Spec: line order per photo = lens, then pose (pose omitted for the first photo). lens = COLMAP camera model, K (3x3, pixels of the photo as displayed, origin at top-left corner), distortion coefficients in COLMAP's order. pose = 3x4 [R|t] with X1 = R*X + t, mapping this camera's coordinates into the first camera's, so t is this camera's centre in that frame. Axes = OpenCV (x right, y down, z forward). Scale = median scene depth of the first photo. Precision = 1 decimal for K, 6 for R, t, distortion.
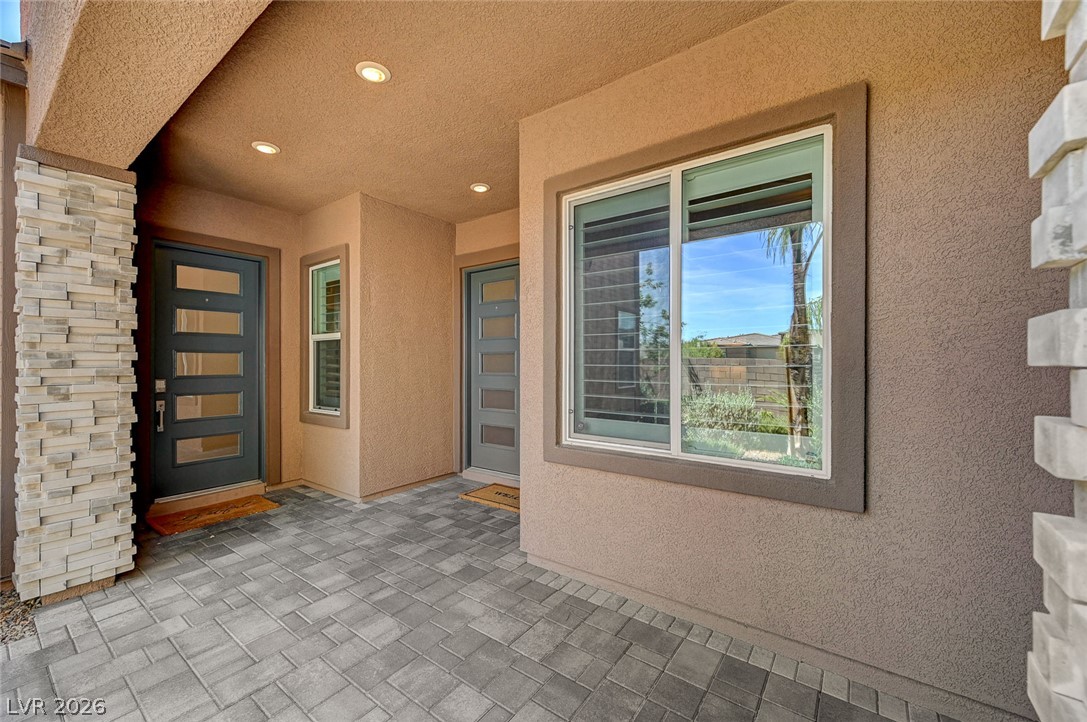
lens RADIAL K [[432.6, 0, 543.5], [0, 432.6, 361.0], [0, 0, 1]] dist [0.002196, 0.000187]
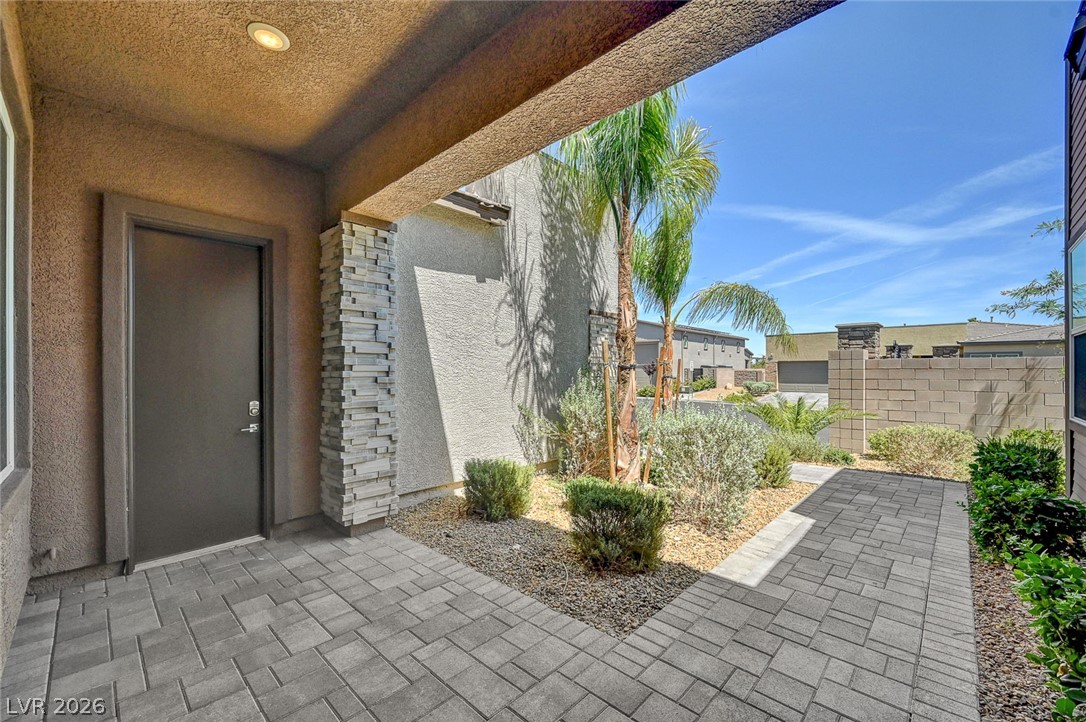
lens RADIAL K [[436.8, 0, 541.7], [0, 436.8, 369.5], [0, 0, 1]] dist [-0.000230, -0.000029]
pose [[-0.992171, 0.004473, 0.124803, -0.531422], [0.003504, 0.999962, -0.007985, 0.030105], [-0.124834, -0.007485, -0.992149, 1.320087]]
